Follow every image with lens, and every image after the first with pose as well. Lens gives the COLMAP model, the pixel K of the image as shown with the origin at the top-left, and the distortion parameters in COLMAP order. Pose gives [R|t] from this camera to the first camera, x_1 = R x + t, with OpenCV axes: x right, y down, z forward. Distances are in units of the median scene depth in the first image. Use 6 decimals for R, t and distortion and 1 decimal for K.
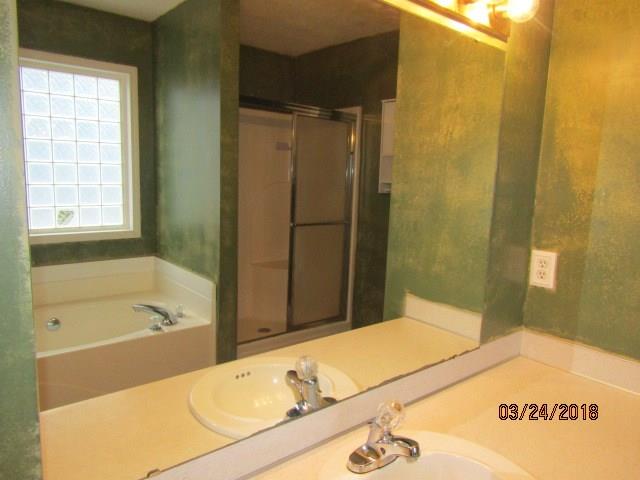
lens RADIAL K [[457.3, 0, 321.1], [0, 457.3, 239.1], [0, 0, 1]] dist [-0.004528, -0.002789]
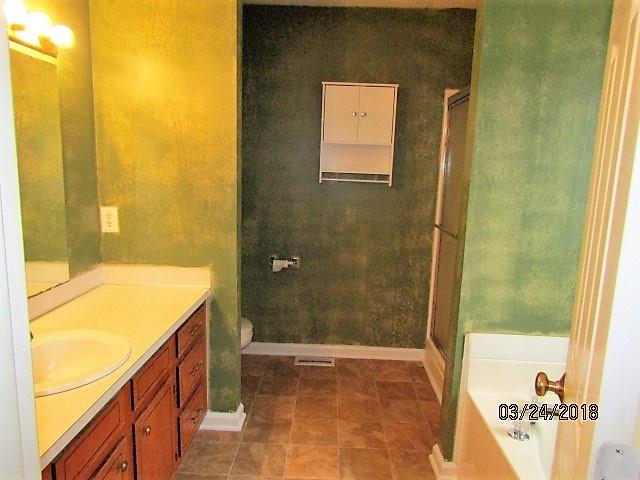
lens RADIAL K [[457.3, 0, 322.1], [0, 457.3, 227.1], [0, 0, 1]] dist [-0.004528, -0.002789]
pose [[0.662159, -0.132586, 0.737541, -0.132799], [0.109602, 0.990774, 0.079709, 0.048650], [-0.741305, 0.028056, 0.670581, -0.458471]]
